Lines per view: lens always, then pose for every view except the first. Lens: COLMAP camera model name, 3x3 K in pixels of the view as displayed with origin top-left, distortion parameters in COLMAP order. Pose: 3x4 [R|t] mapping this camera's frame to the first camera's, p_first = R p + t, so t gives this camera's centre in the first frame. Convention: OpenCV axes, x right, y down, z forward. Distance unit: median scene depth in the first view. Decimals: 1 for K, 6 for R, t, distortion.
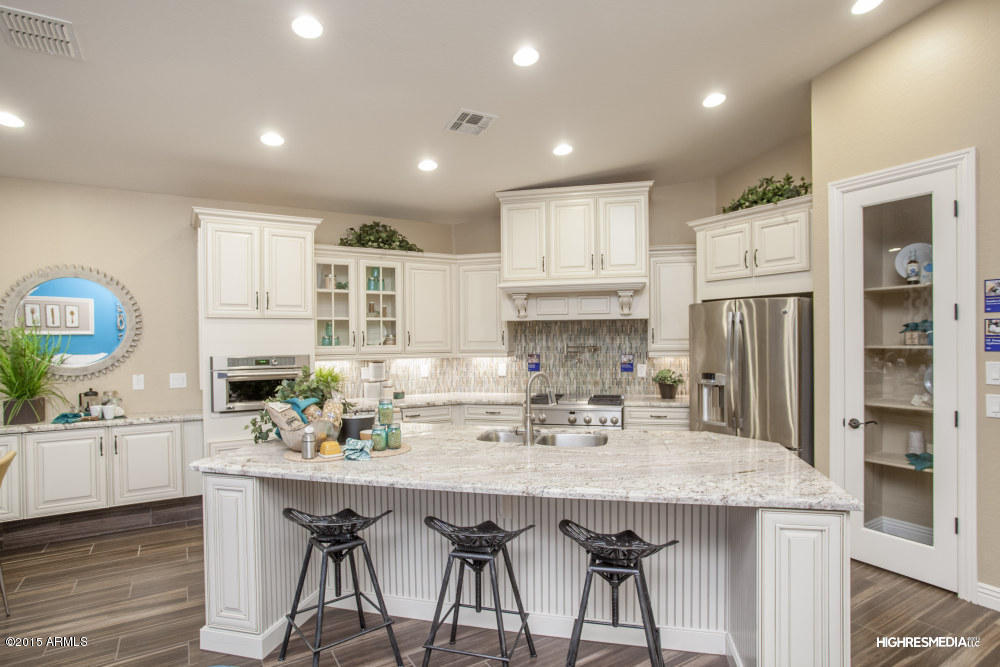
lens RADIAL K [[564.2, 0, 499.9], [0, 564.2, 339.5], [0, 0, 1]] dist [0.001711, 0.000794]
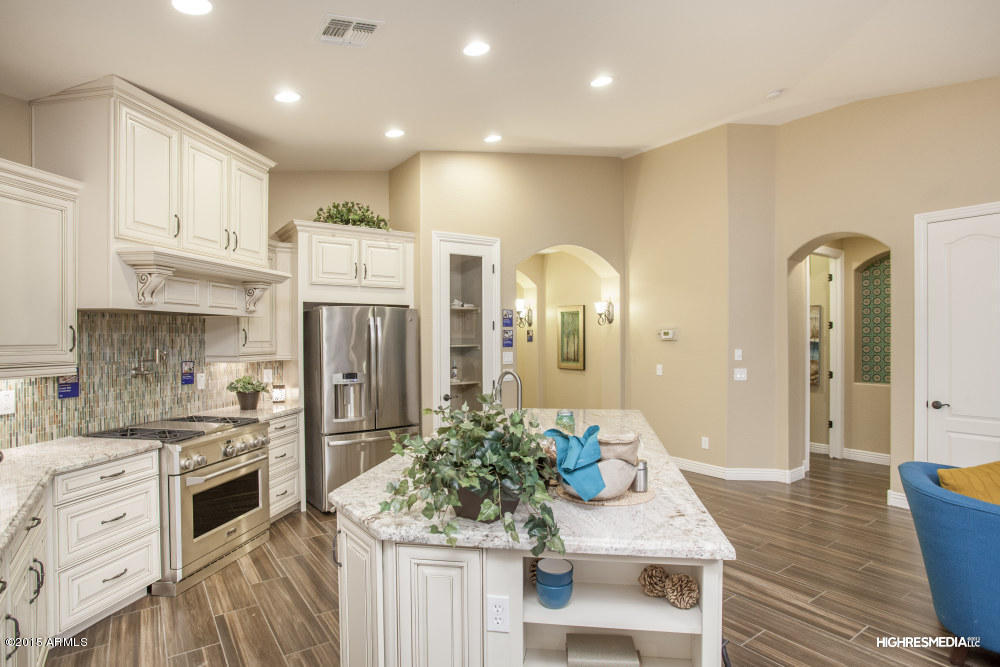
lens RADIAL K [[564.2, 0, 499.9], [0, 564.2, 339.5], [0, 0, 1]] dist [0.001711, 0.000794]
pose [[-0.081858, 0.004031, 0.996636, -0.636097], [0.003630, 0.999986, -0.003746, 0.001253], [-0.996637, 0.003311, -0.081872, 0.718148]]
